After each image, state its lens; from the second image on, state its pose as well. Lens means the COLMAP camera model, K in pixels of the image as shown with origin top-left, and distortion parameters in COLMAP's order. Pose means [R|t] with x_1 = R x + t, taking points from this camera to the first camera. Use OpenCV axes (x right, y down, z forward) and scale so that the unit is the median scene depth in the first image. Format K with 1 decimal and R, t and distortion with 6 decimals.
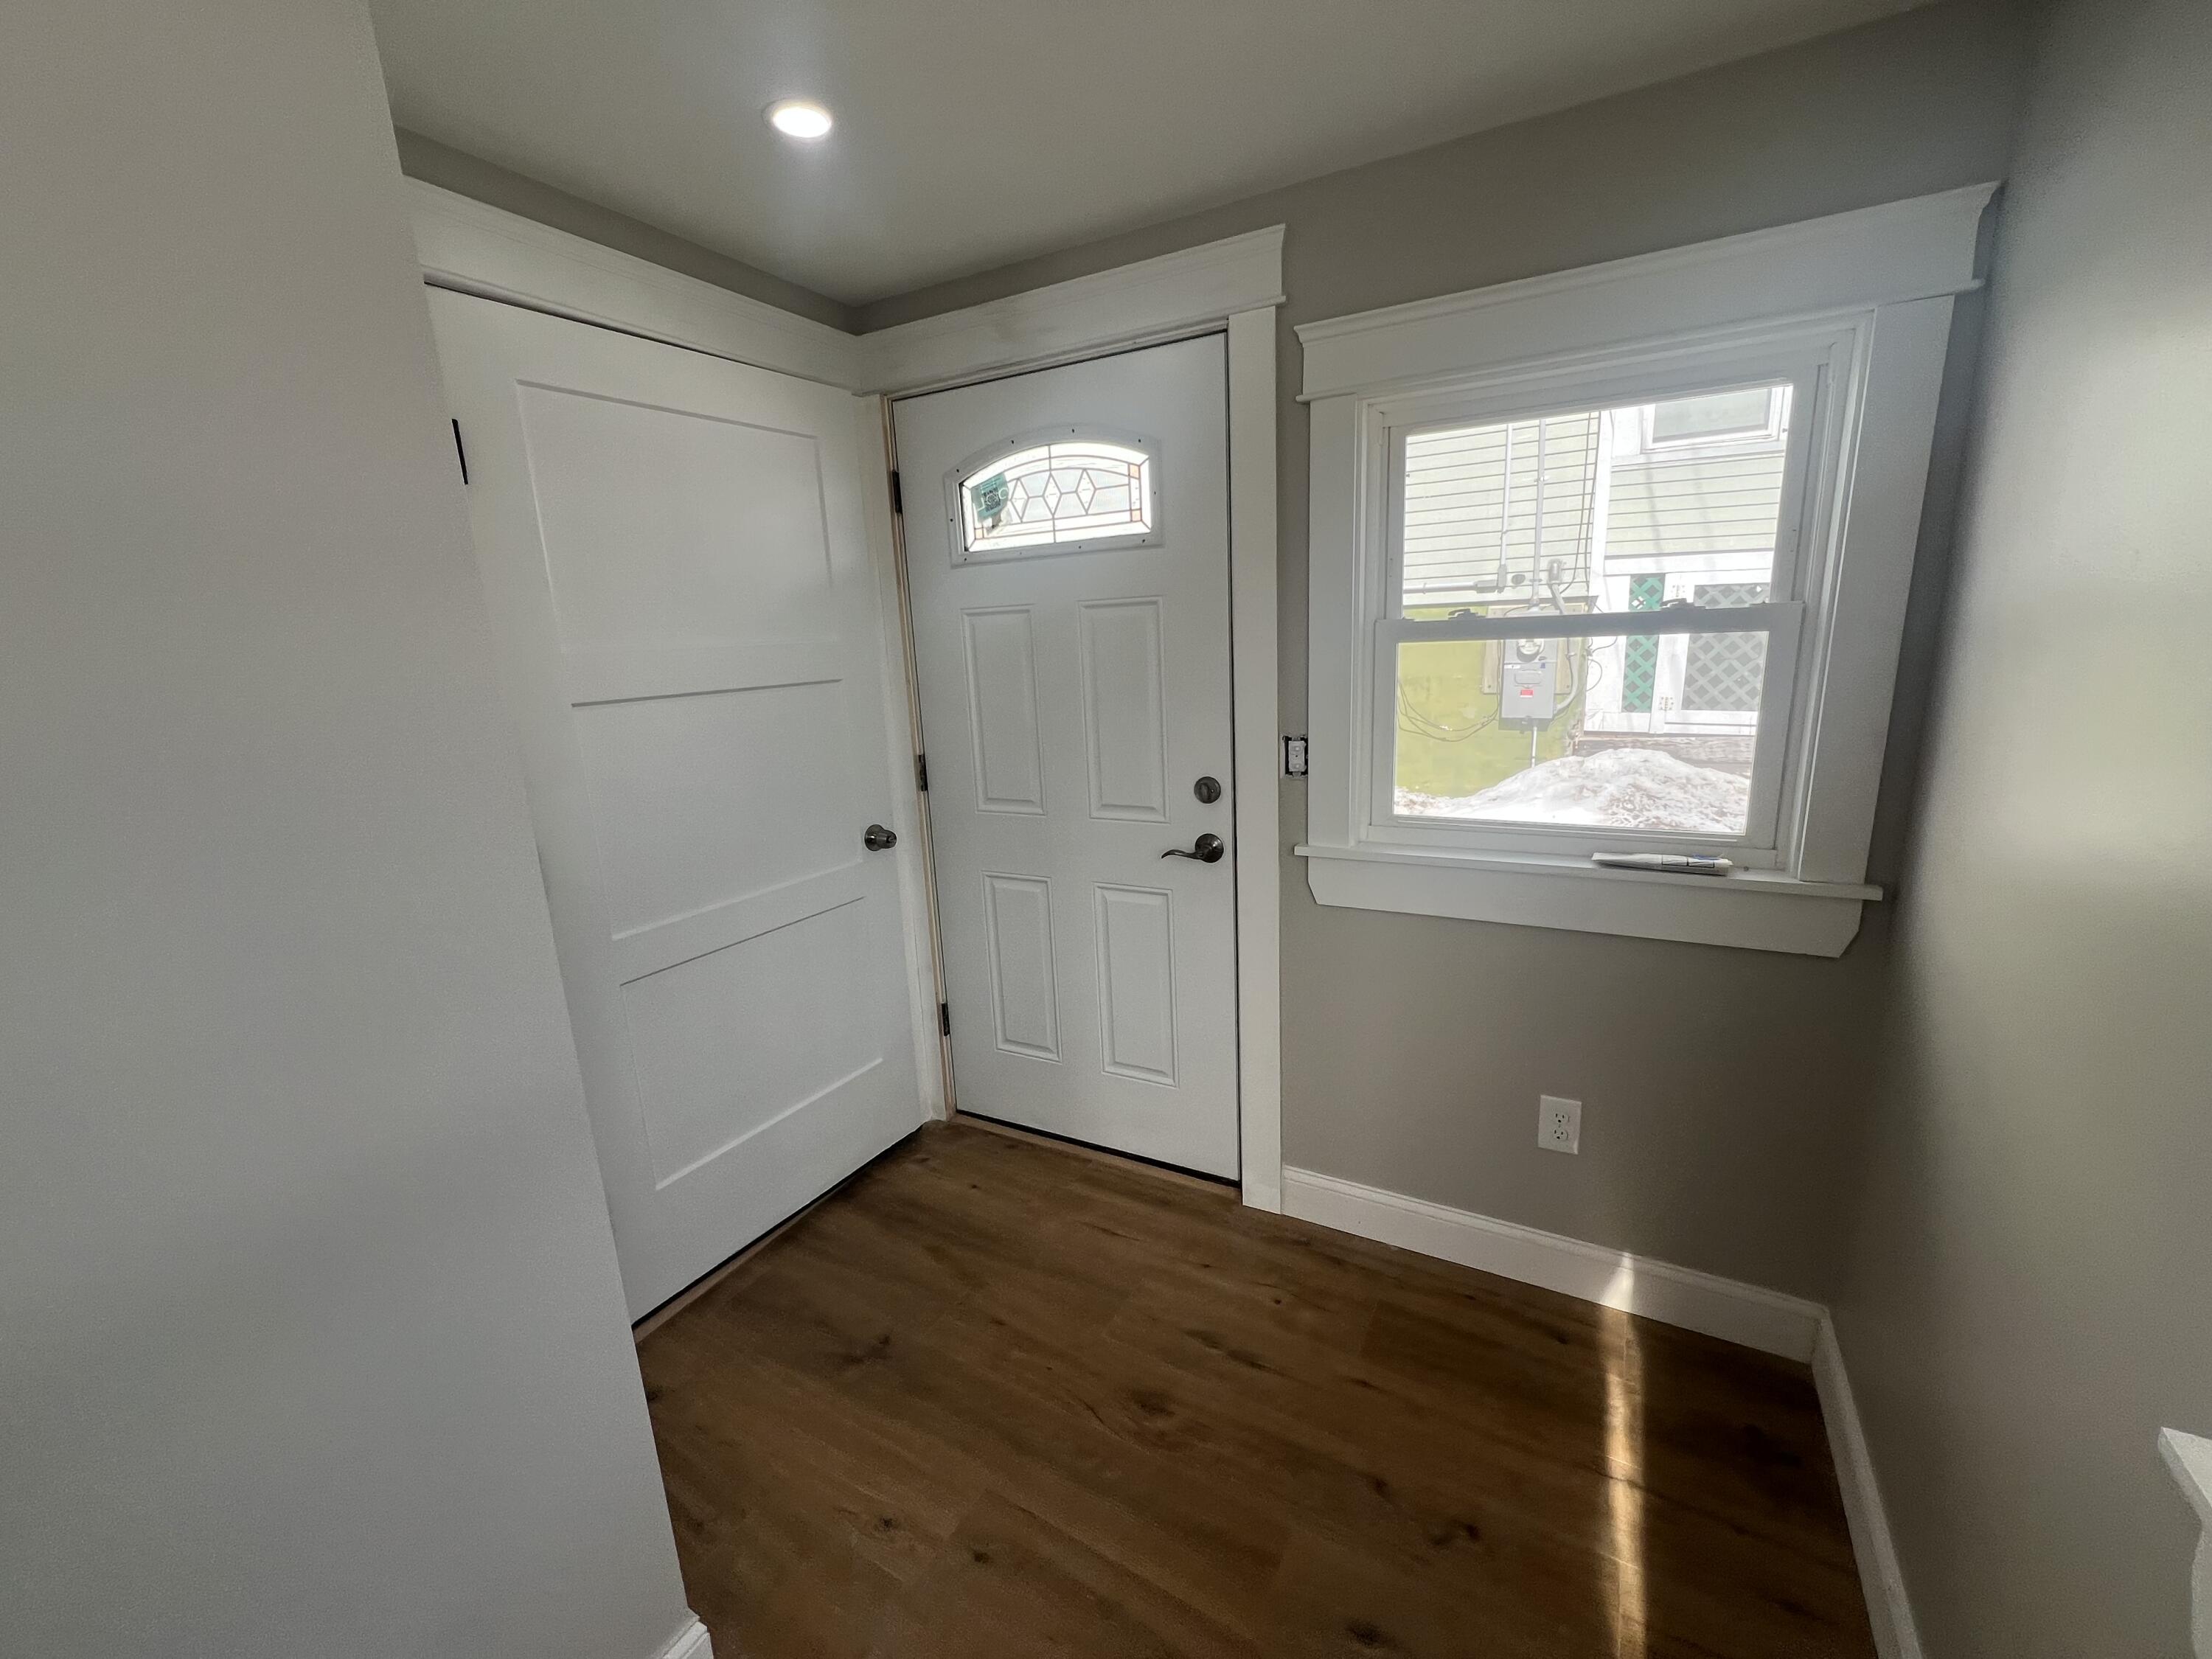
lens RADIAL K [[889.5, 0, 1099.8], [0, 889.5, 823.0], [0, 0, 1]] dist [-0.002074, -0.000351]
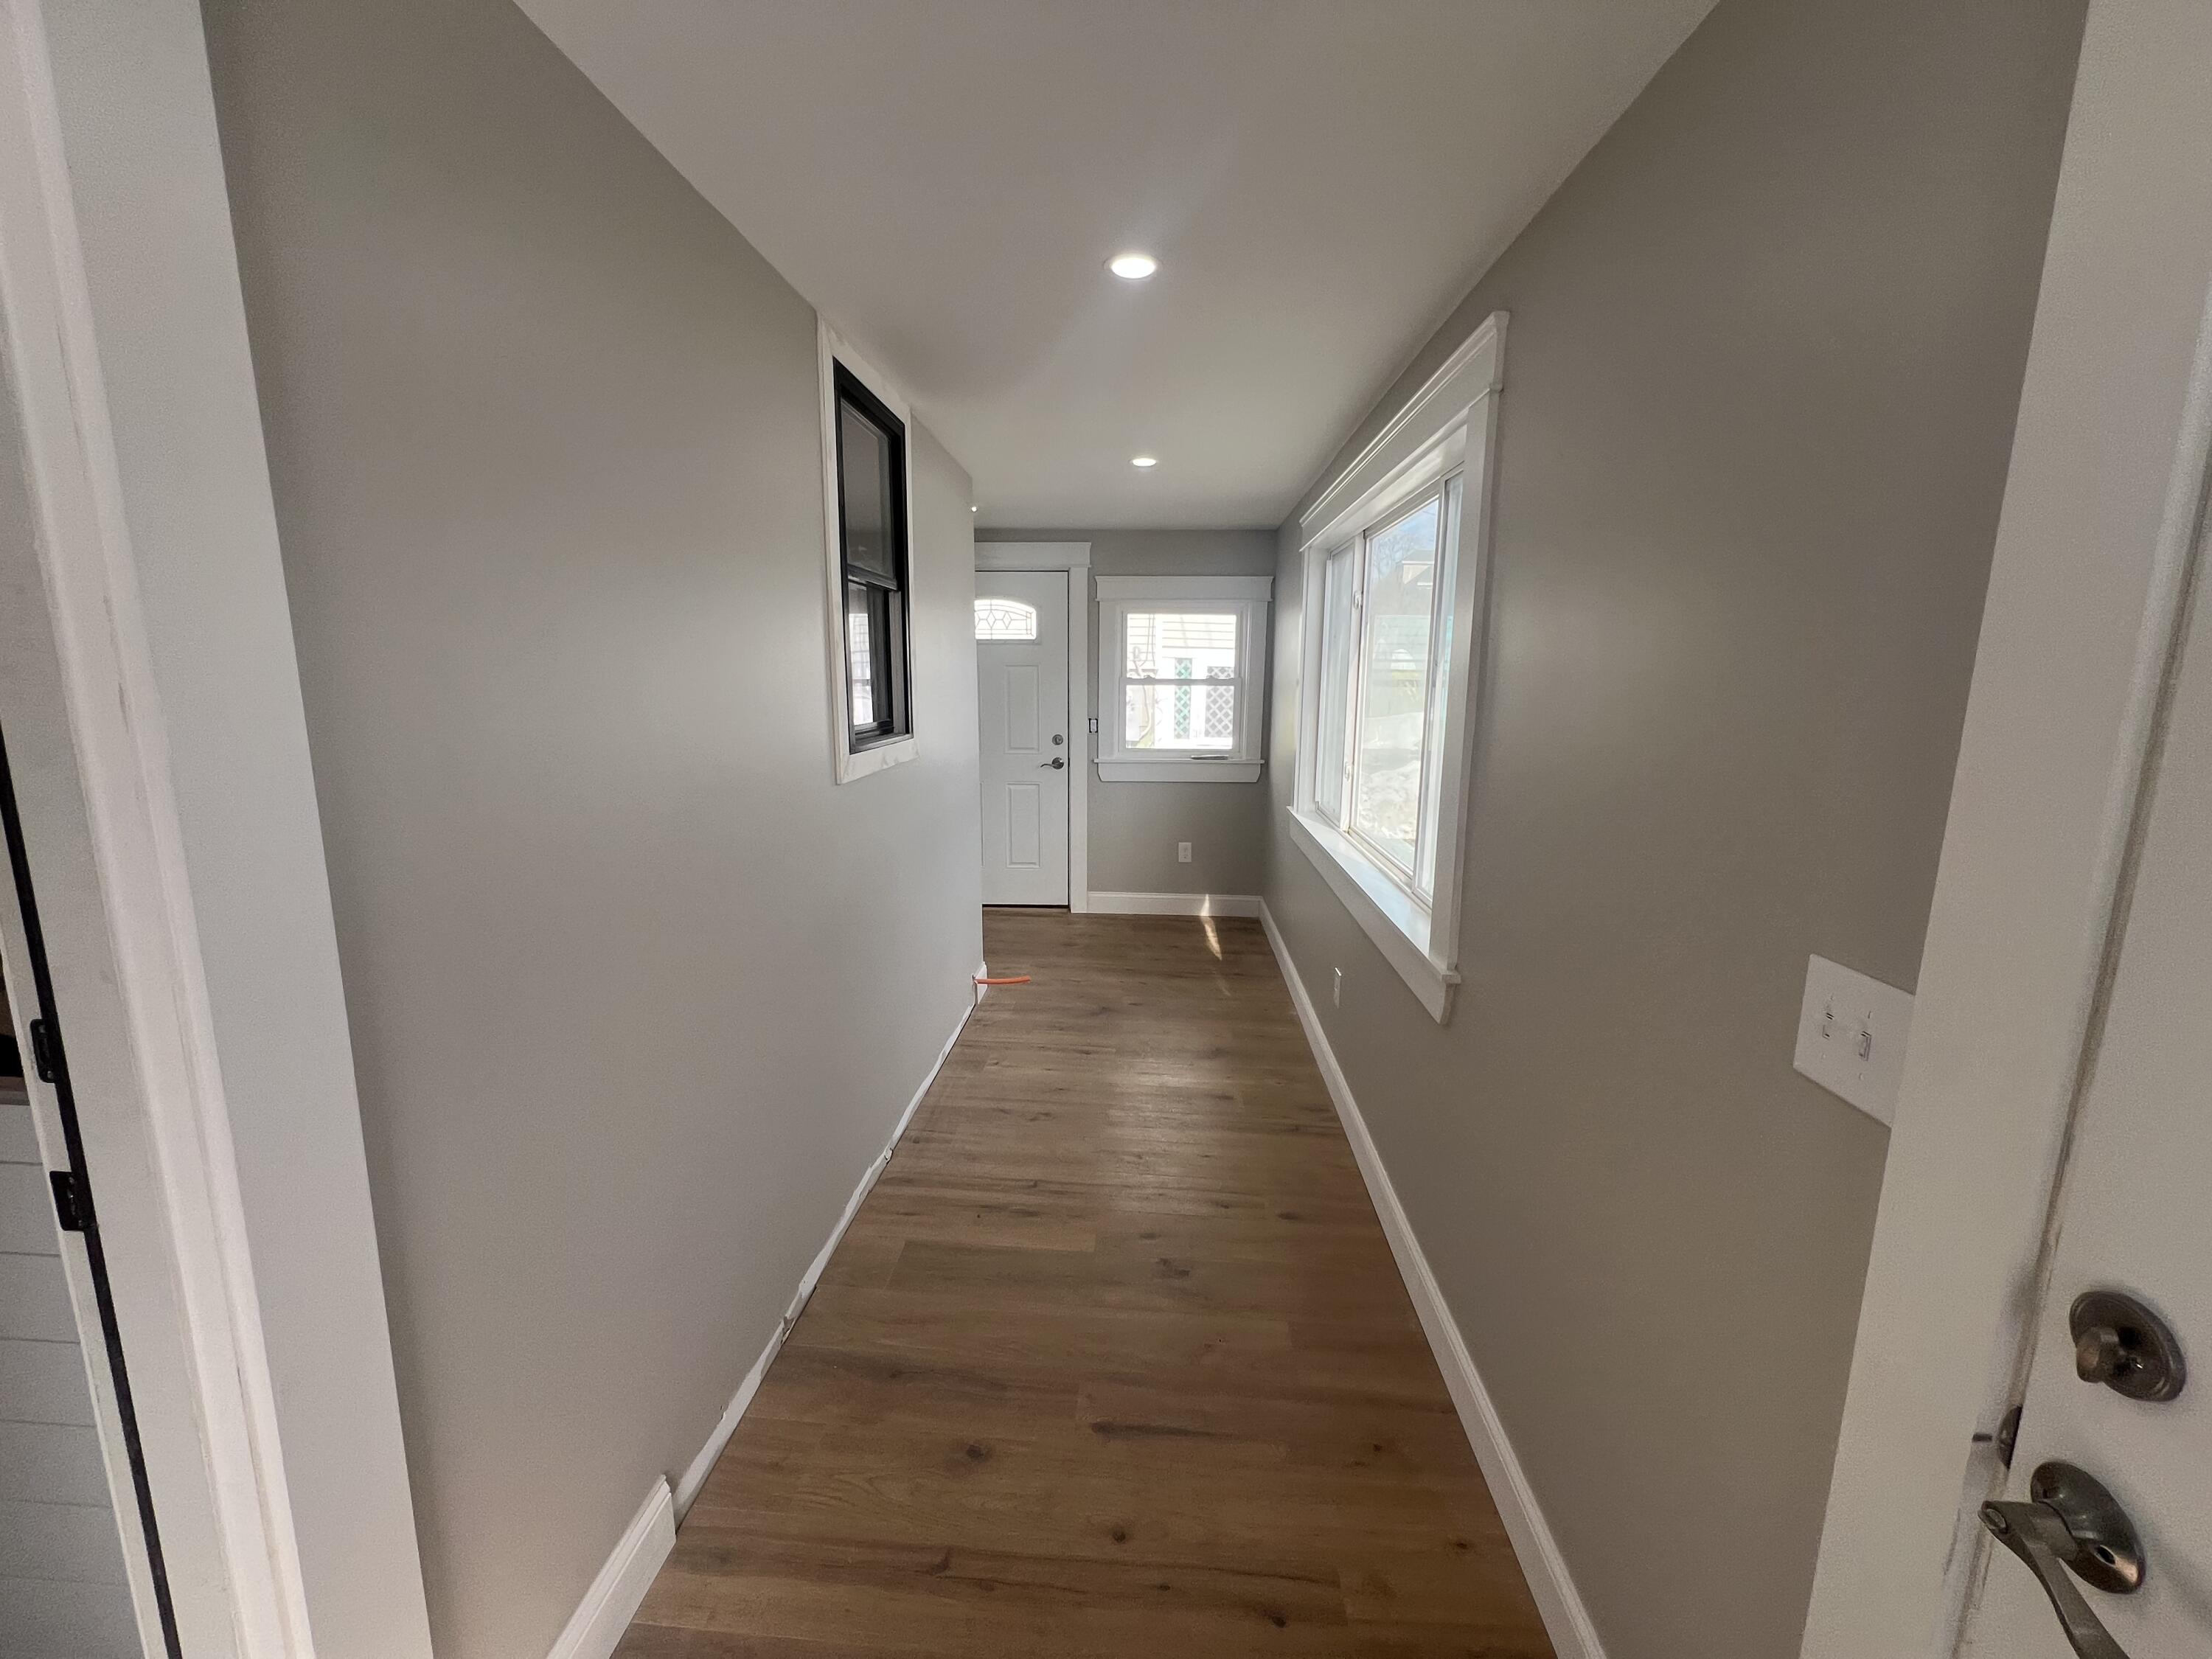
lens RADIAL K [[889.5, 0, 1105.2], [0, 889.5, 829.5], [0, 0, 1]] dist [-0.002074, -0.000351]
pose [[0.889153, -0.028839, 0.456700, -0.970210], [0.052633, 0.997834, -0.039462, 0.341789], [-0.454572, 0.059125, 0.888745, -1.369309]]
